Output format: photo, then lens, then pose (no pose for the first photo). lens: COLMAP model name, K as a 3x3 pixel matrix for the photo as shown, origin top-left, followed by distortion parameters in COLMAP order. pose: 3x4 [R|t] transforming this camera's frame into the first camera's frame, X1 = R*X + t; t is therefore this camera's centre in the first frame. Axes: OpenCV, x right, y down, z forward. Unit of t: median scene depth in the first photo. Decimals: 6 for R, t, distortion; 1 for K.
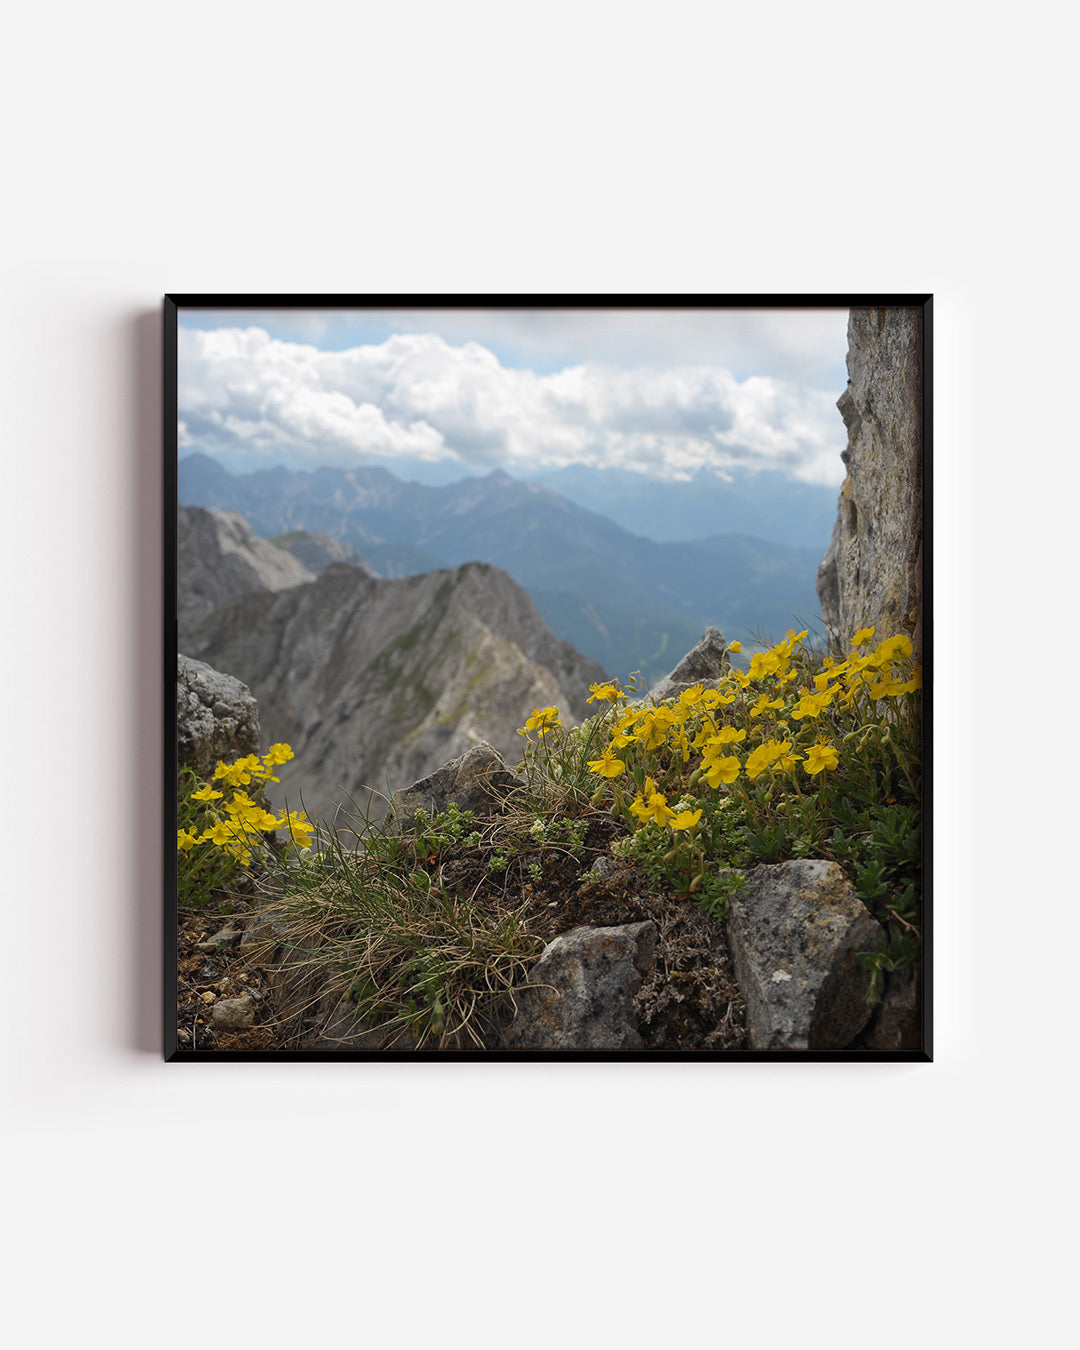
lens RADIAL K [[978.1, 0, 539.0], [0, 978.1, 704.5], [0, 0, 1]] dist [-0.087075, 0.003470]
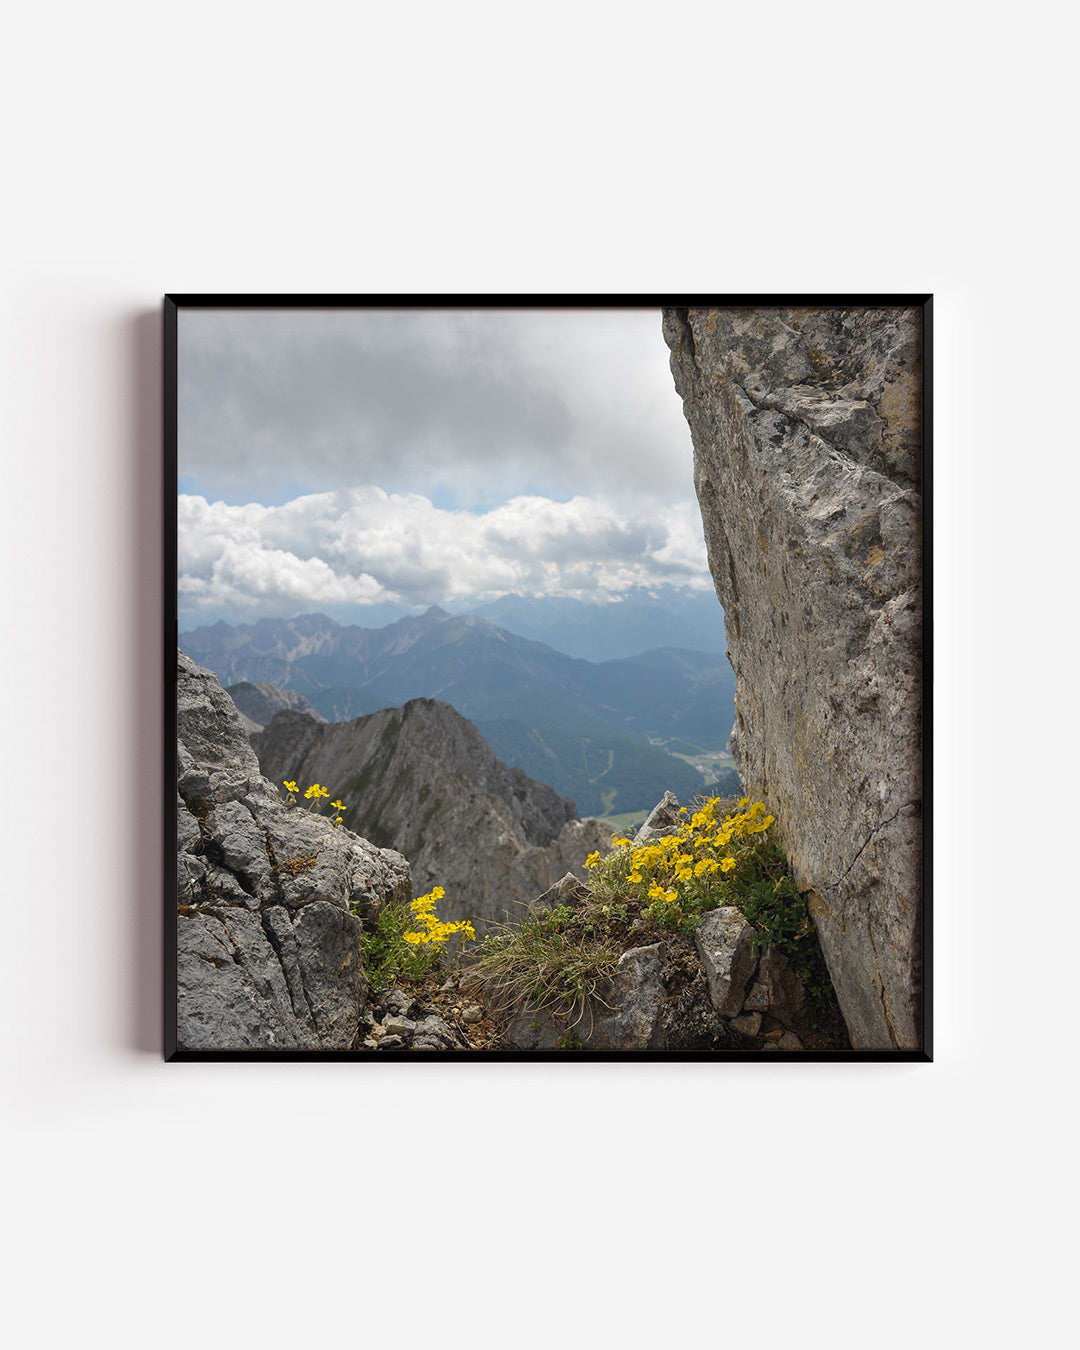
lens RADIAL K [[960.9, 0, 574.9], [0, 960.9, 677.2], [0, 0, 1]] dist [-0.089212, 0.000665]
pose [[0.991358, -0.087682, 0.097579, -0.150743], [0.101815, 0.983304, -0.150821, -0.045911], [-0.082725, 0.159453, 0.983733, -0.772071]]
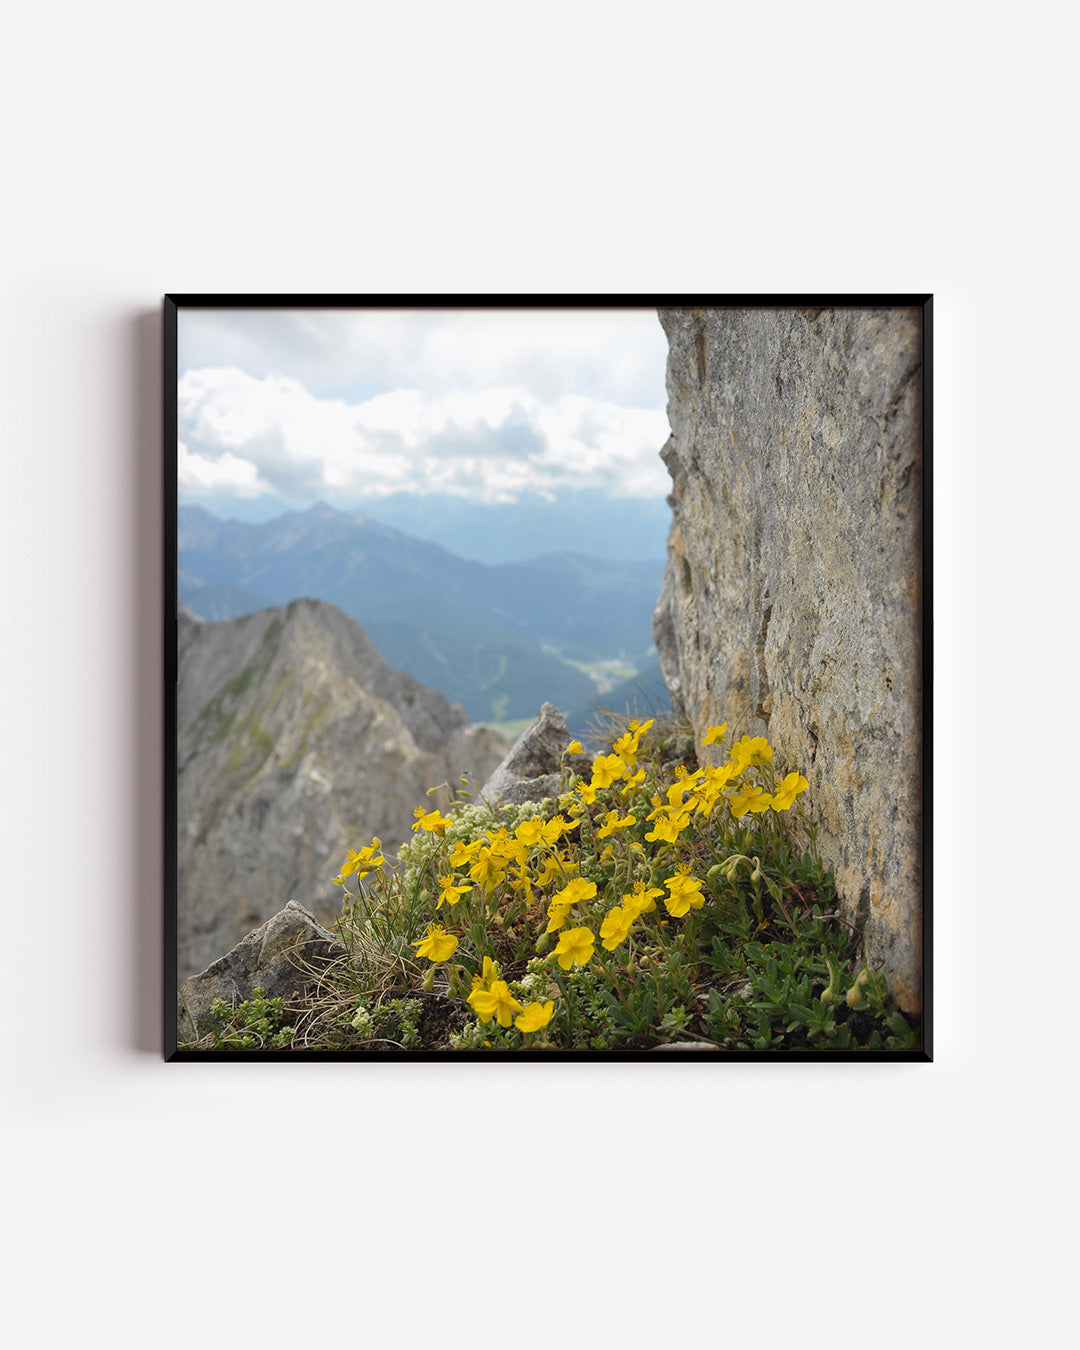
lens RADIAL K [[989.2, 0, 544.7], [0, 989.2, 698.2], [0, 0, 1]] dist [-0.088113, 0.001478]
pose [[0.982581, -0.084535, 0.165491, 0.024549], [0.089944, 0.995622, -0.025452, -0.070815], [-0.162615, 0.039894, 0.985883, 0.096469]]
